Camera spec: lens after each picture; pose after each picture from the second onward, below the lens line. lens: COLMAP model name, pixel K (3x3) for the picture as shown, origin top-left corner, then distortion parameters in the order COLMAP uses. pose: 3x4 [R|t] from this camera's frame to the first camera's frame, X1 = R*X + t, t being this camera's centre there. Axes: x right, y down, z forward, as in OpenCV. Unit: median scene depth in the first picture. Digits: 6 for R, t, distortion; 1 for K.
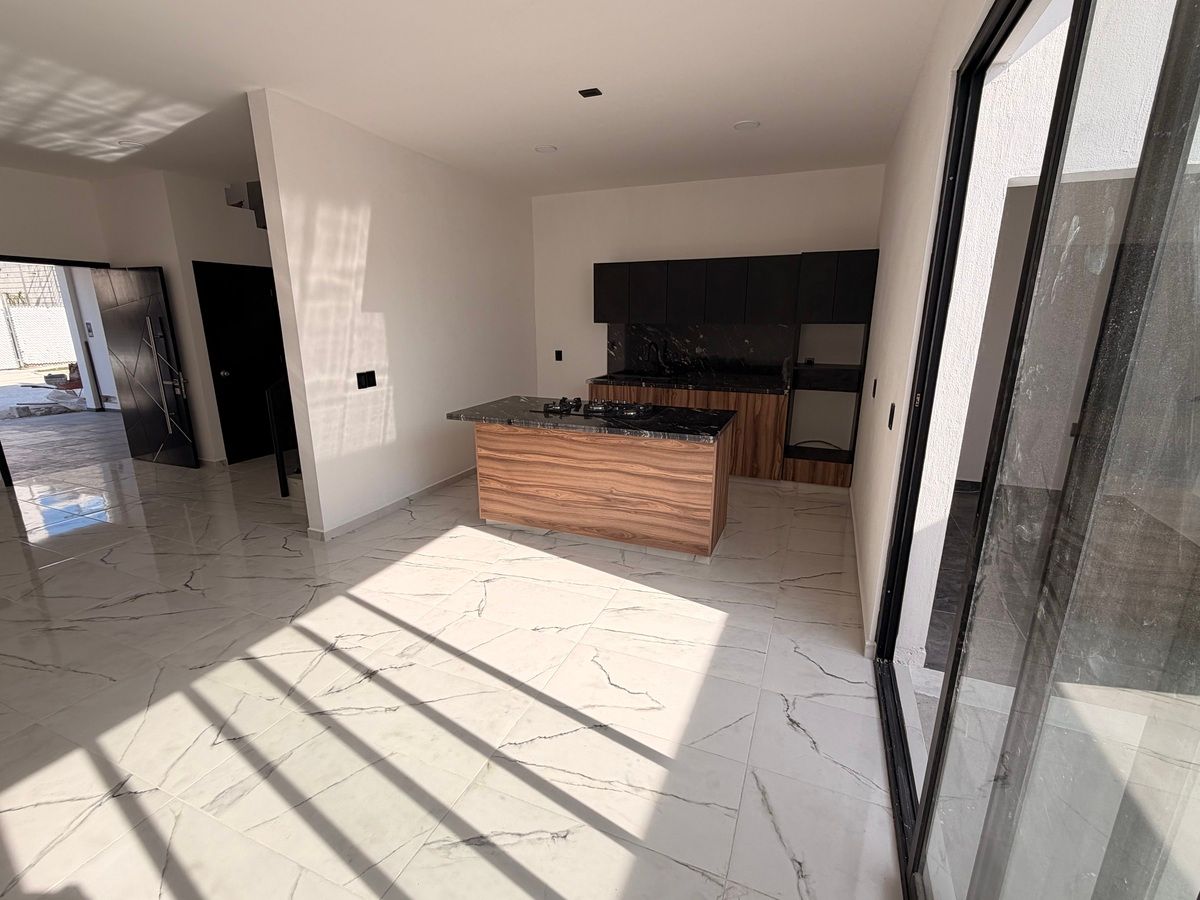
lens RADIAL K [[532.7, 0, 600.0], [0, 532.7, 450.0], [0, 0, 1]] dist [0.003106, -0.000219]
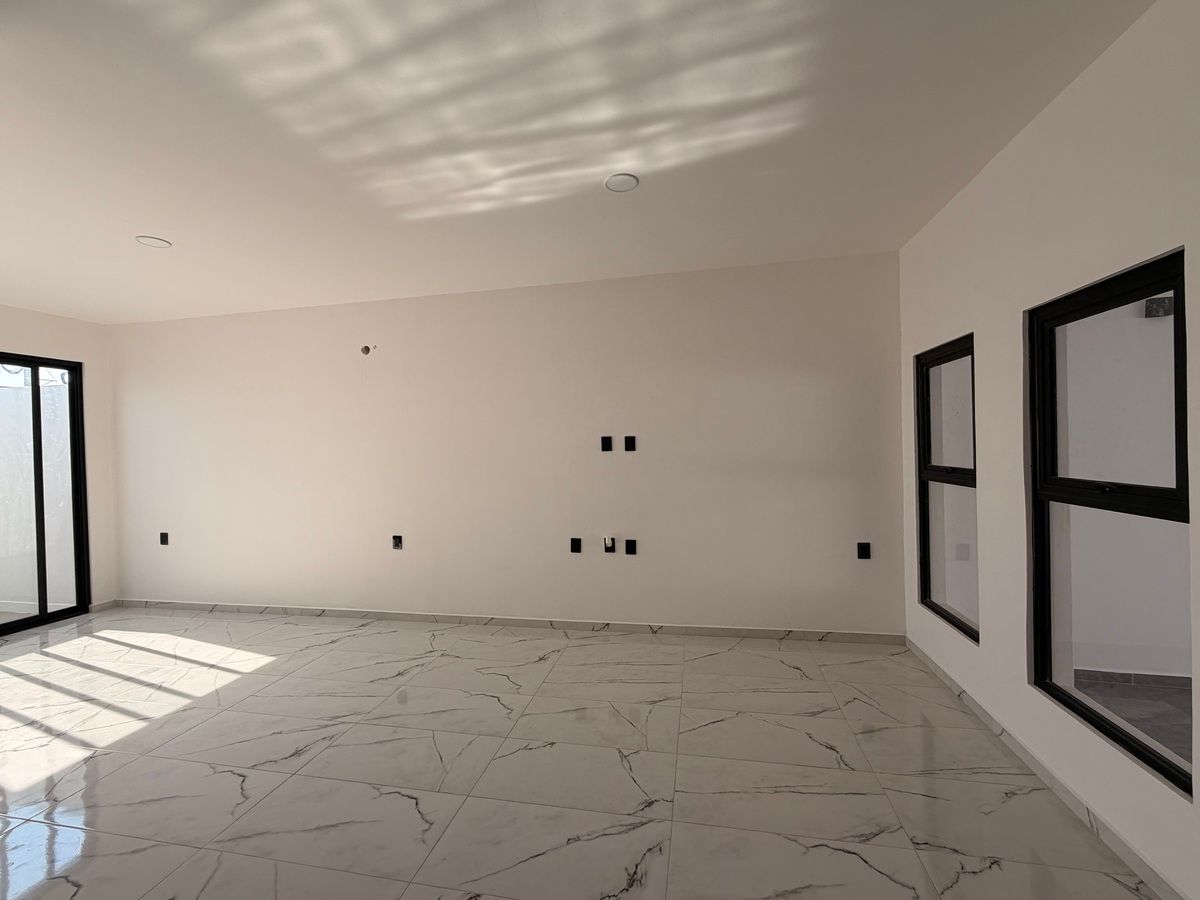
lens RADIAL K [[498.5, 0, 600.0], [0, 498.5, 450.0], [0, 0, 1]] dist [0.000106, -0.000015]
pose [[-0.979431, 0.024192, -0.200324, -0.999547], [-0.026504, 0.968762, 0.246573, -0.348515], [0.200031, 0.246811, -0.948194, 1.458357]]
